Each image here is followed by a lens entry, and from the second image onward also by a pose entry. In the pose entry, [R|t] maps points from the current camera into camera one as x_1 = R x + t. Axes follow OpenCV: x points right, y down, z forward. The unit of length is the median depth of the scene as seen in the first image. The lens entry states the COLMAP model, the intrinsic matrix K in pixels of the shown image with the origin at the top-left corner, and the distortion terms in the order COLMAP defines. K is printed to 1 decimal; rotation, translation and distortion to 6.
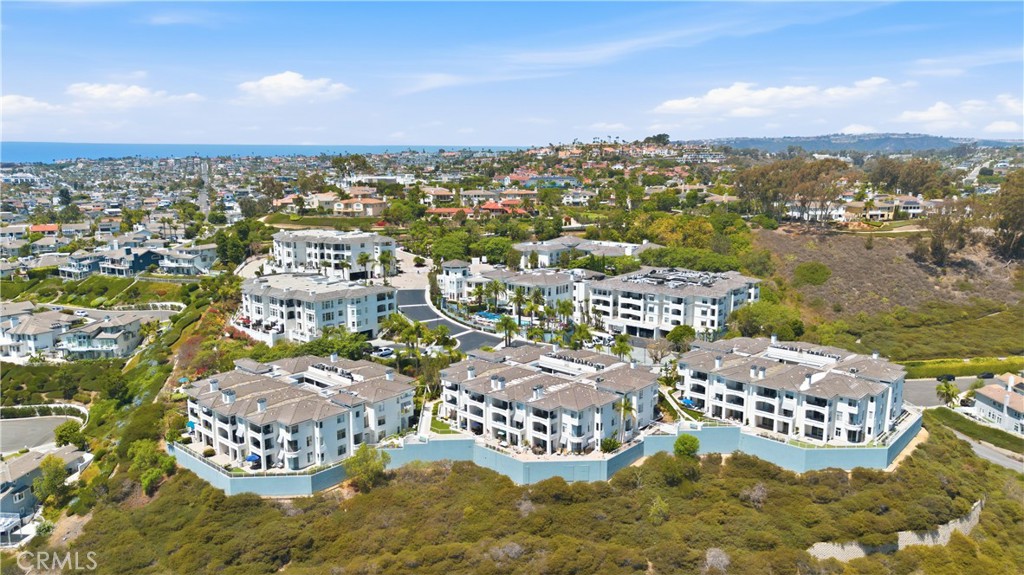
lens RADIAL K [[713.7, 0, 512.0], [0, 713.7, 287.5], [0, 0, 1]] dist [0.032072, -0.003431]
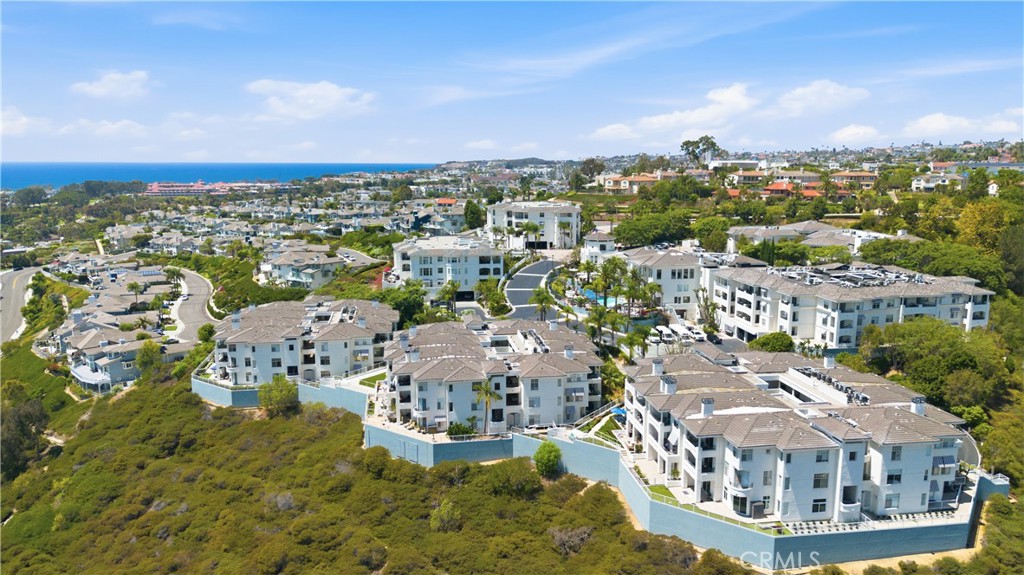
lens RADIAL K [[713.7, 0, 512.0], [0, 713.7, 287.5], [0, 0, 1]] dist [0.032072, -0.003431]
pose [[0.774957, 0.110053, -0.622358, 0.440006], [-0.108391, 0.993276, 0.040677, 0.006223], [0.622650, 0.035935, 0.781675, 0.234422]]
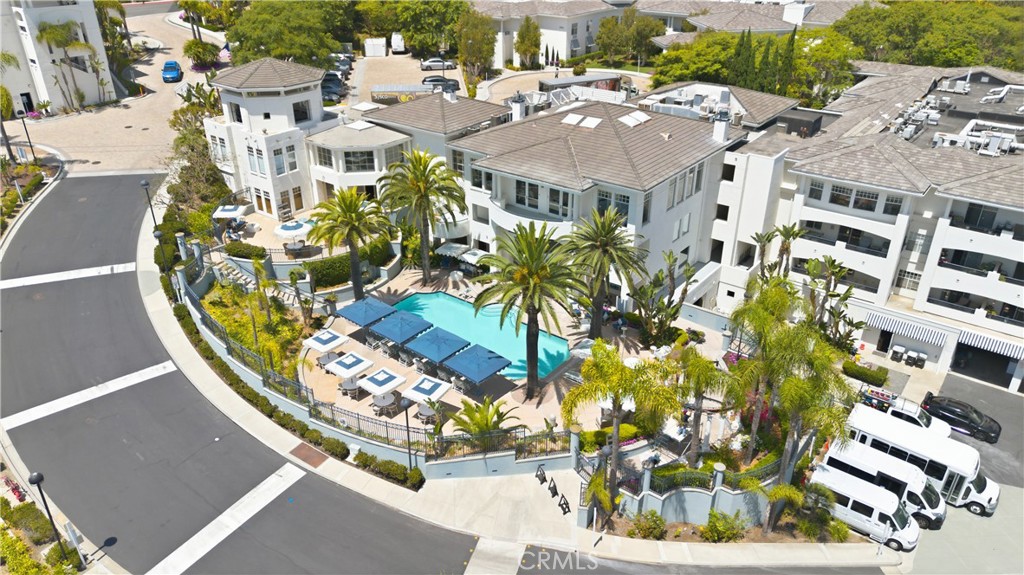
lens RADIAL K [[713.7, 0, 512.0], [0, 713.7, 287.5], [0, 0, 1]] dist [0.032072, -0.003431]
pose [[0.997407, -0.034719, 0.063040, -0.008091], [0.013572, 0.950965, 0.309001, -0.042260], [-0.070677, -0.307344, 0.948970, 0.764042]]
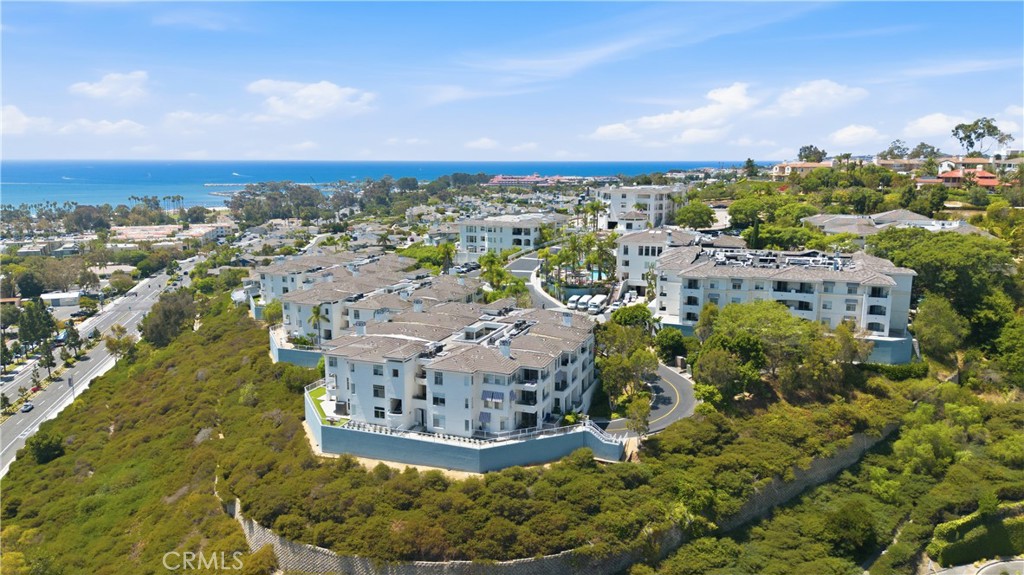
lens RADIAL K [[713.7, 0, 512.0], [0, 713.7, 287.5], [0, 0, 1]] dist [0.032072, -0.003431]
pose [[0.369491, 0.166363, -0.914221, 0.780578], [-0.162067, 0.980301, 0.112886, -0.023313], [0.914992, 0.106454, 0.389174, 0.540302]]
